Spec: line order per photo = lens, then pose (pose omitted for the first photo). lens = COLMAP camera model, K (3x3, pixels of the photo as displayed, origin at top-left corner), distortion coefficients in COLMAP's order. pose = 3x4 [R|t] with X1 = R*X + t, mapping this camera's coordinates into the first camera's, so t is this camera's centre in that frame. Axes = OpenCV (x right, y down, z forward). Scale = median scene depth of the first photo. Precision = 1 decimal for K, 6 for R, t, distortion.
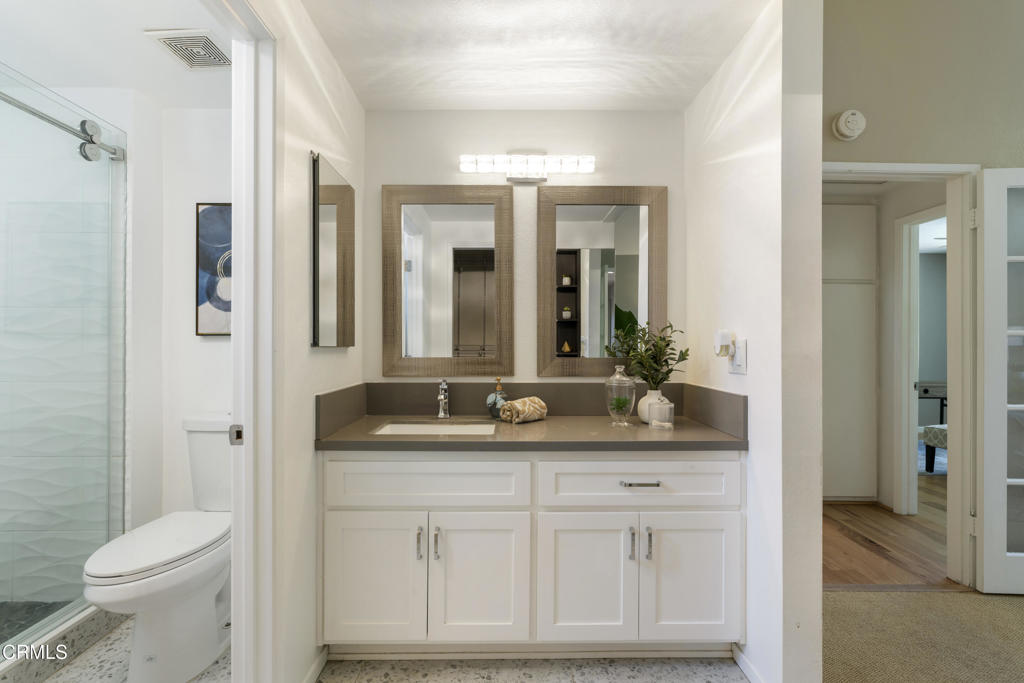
lens RADIAL K [[464.8, 0, 517.1], [0, 464.8, 343.7], [0, 0, 1]] dist [-0.004251, 0.000742]
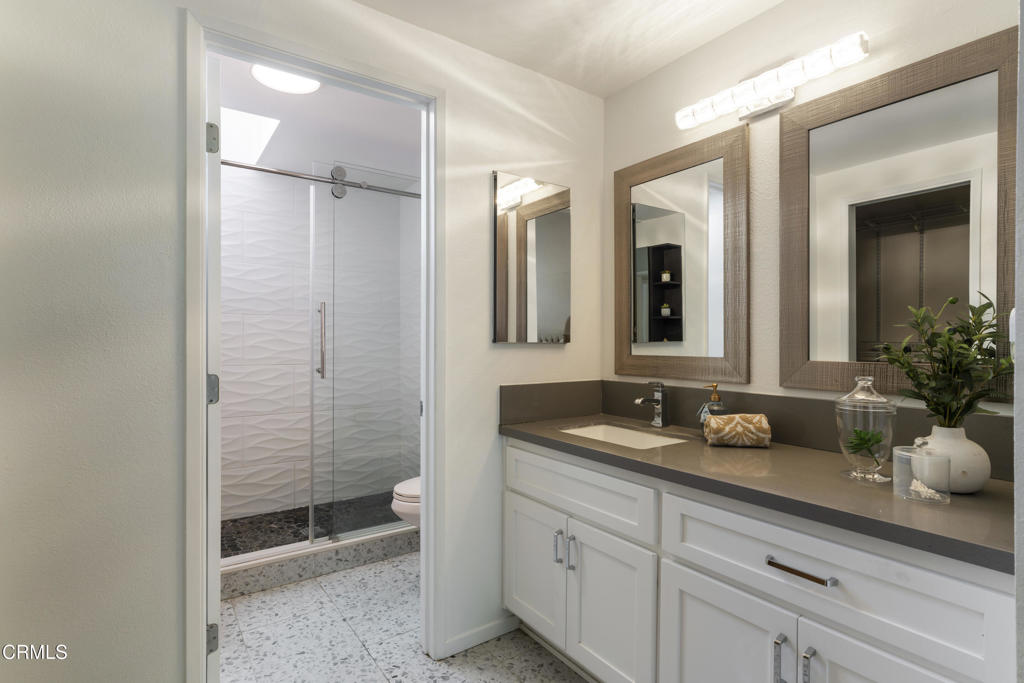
lens RADIAL K [[514.9, 0, 513.3], [0, 514.9, 342.3], [0, 0, 1]] dist [-0.004611, 0.000249]
pose [[0.563526, 0.002666, -0.826094, 0.509167], [0.001300, 0.999991, 0.004114, 0.000556], [0.826097, -0.003393, 0.563518, 0.263751]]
